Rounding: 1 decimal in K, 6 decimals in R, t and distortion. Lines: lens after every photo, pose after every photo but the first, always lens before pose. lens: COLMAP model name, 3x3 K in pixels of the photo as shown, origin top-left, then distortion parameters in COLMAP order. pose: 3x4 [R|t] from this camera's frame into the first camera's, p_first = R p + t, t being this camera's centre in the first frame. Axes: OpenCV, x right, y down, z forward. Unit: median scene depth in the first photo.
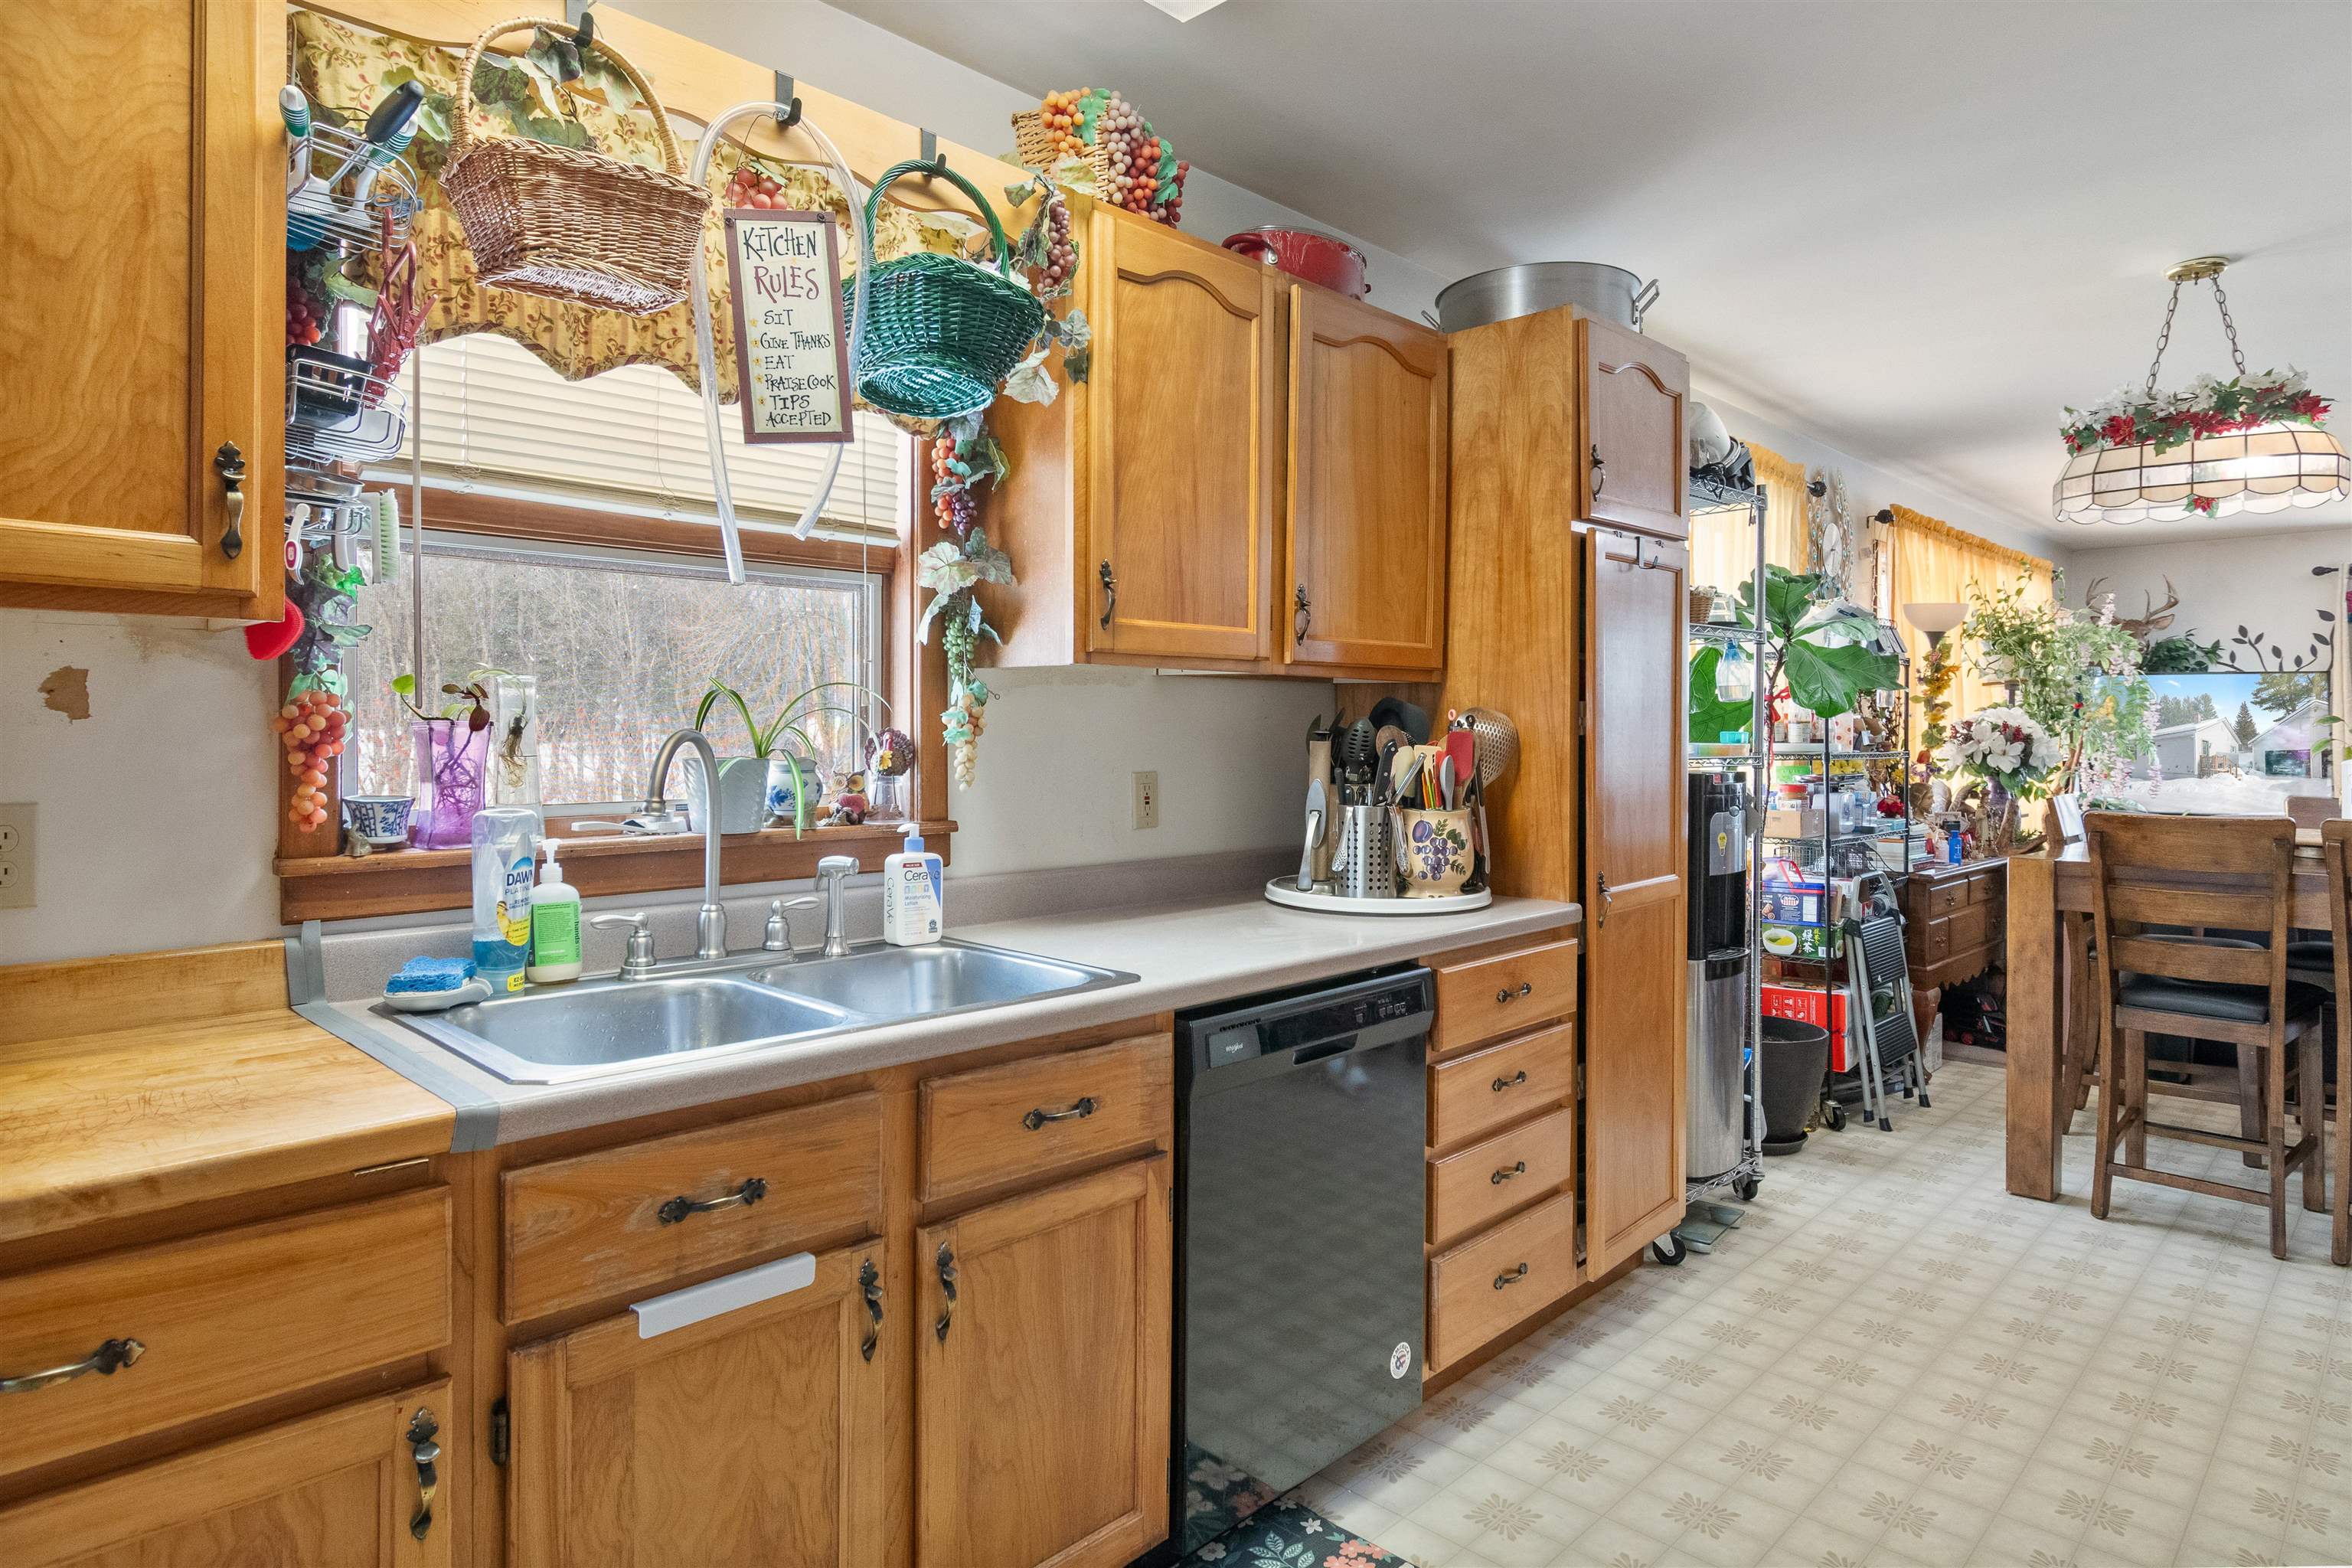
lens RADIAL K [[1302.1, 0, 1224.4], [0, 1302.1, 730.7], [0, 0, 1]] dist [0.000259, -0.000184]
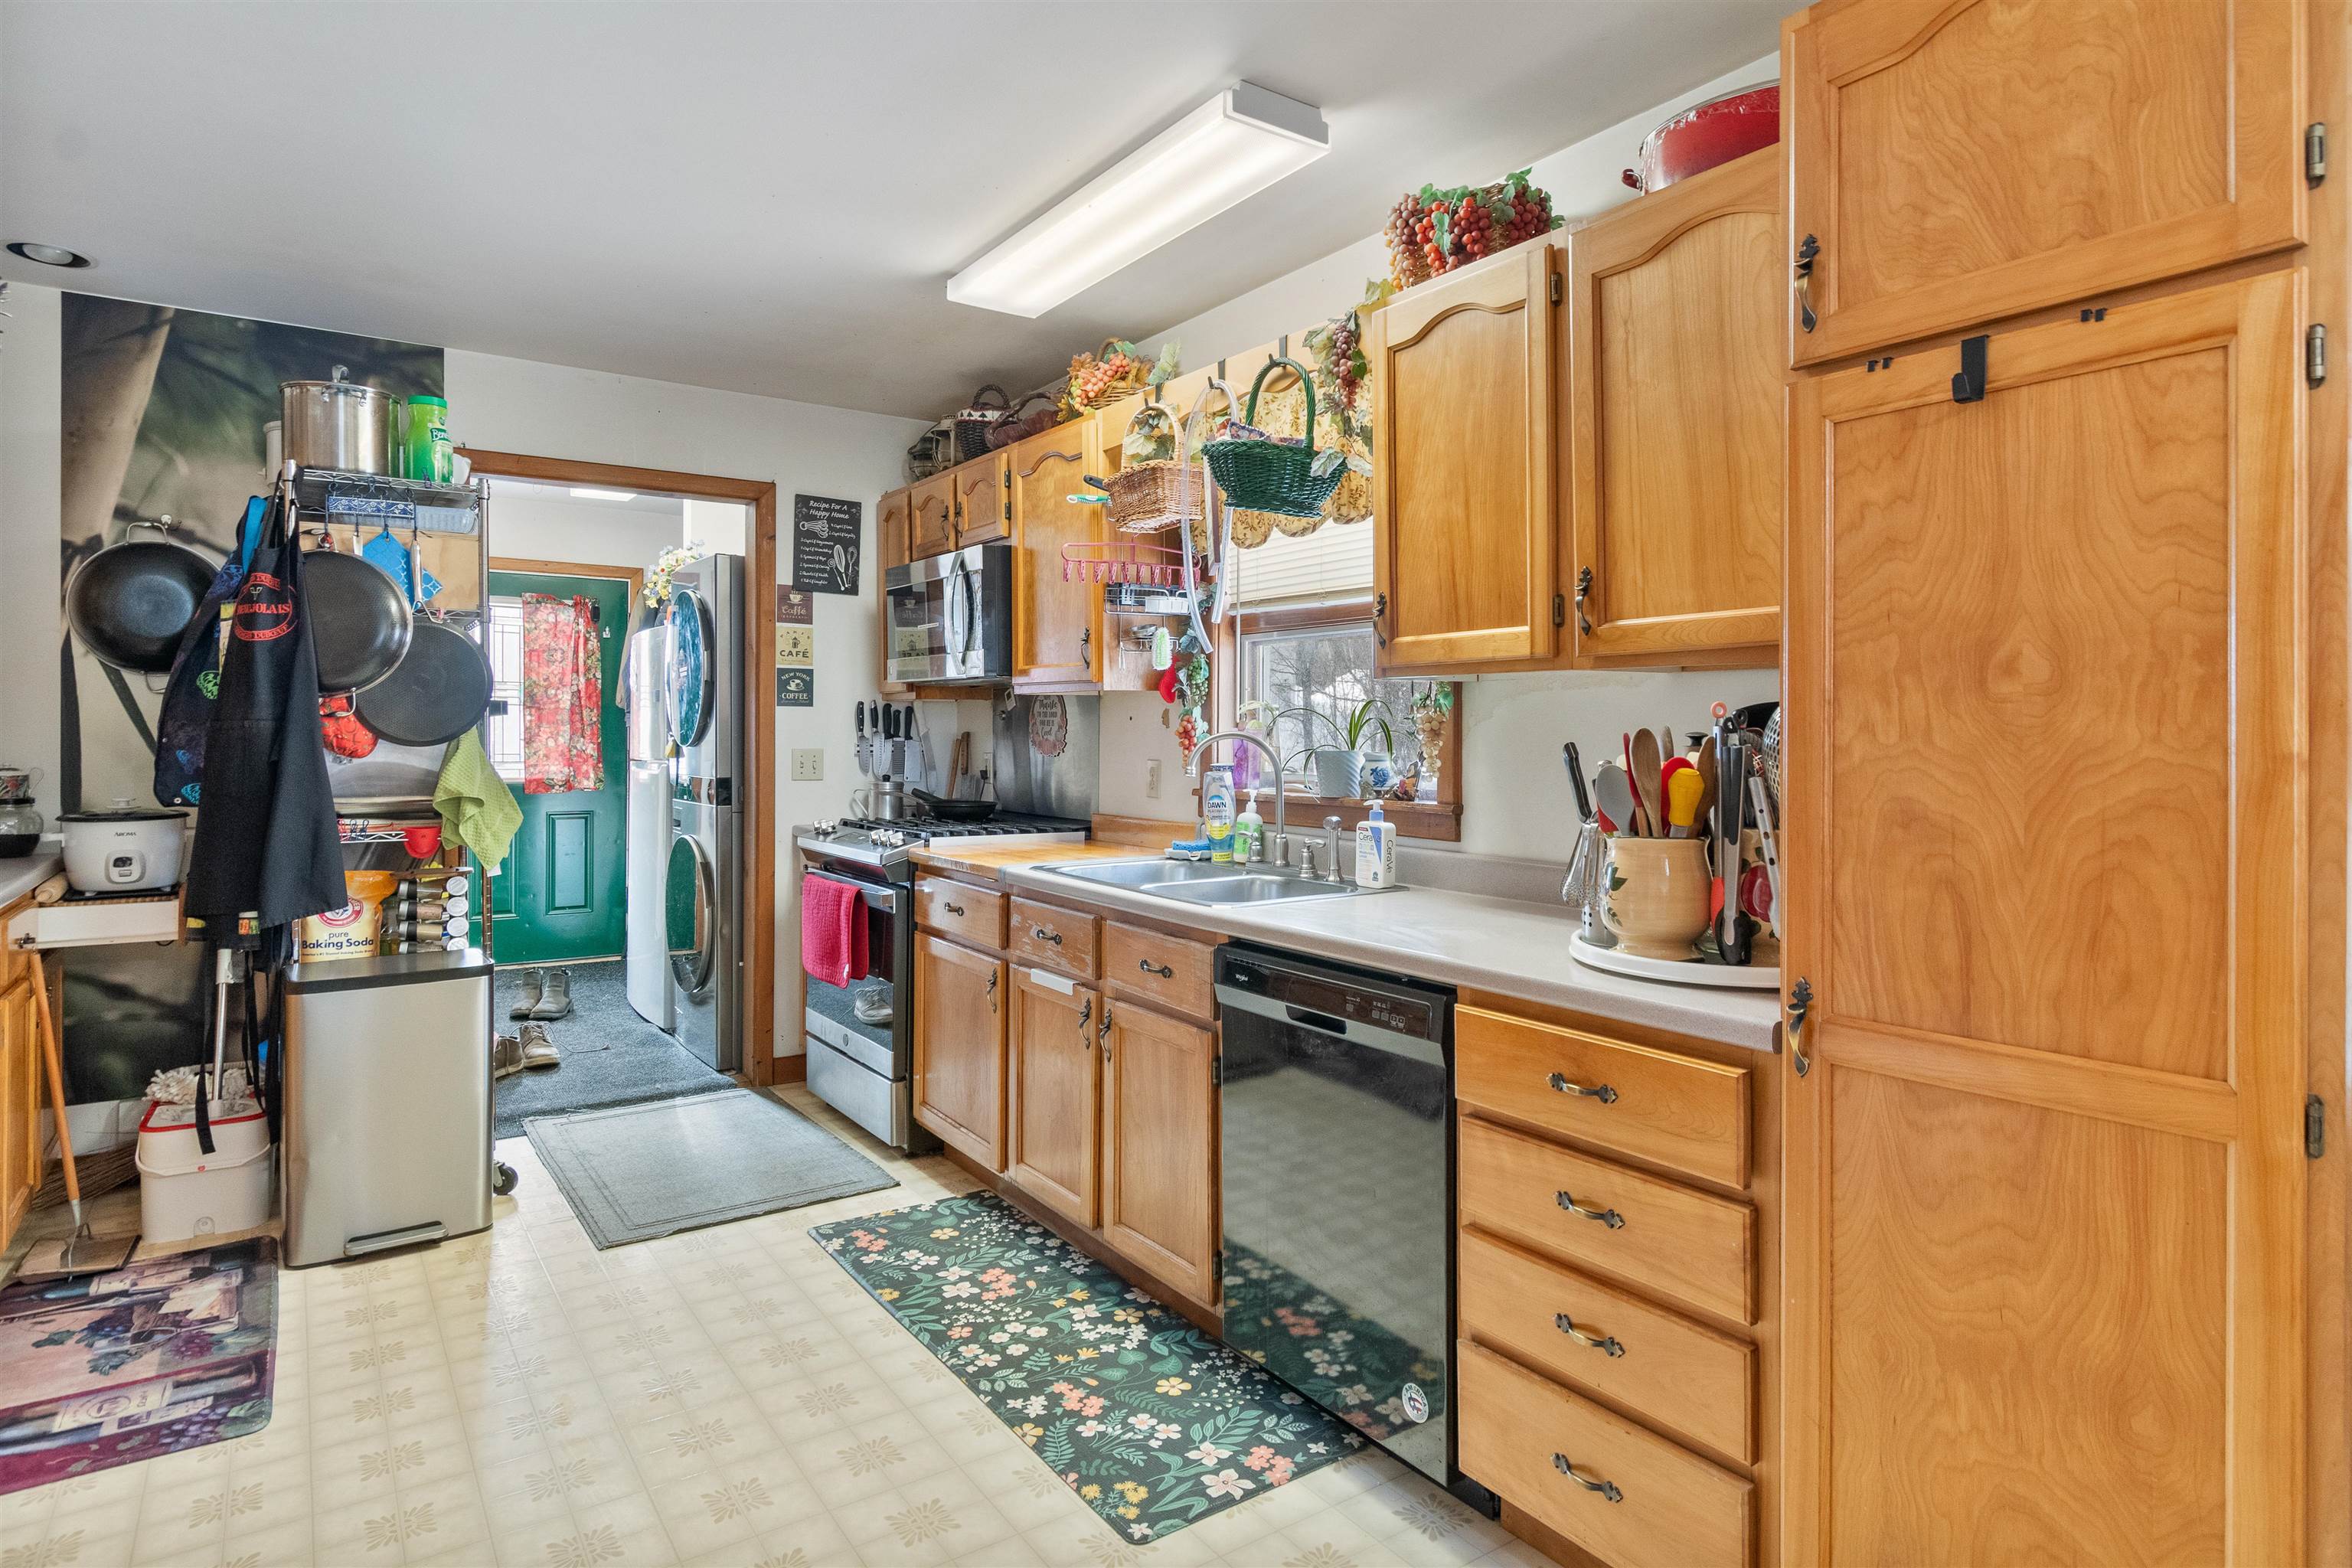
lens RADIAL K [[1302.1, 0, 1224.4], [0, 1302.1, 730.7], [0, 0, 1]] dist [0.000259, -0.000184]
pose [[-0.184262, -0.004724, -0.982866, 1.149271], [-0.003084, 0.999986, -0.004228, 0.003577], [0.982872, 0.002252, -0.184274, 1.096999]]
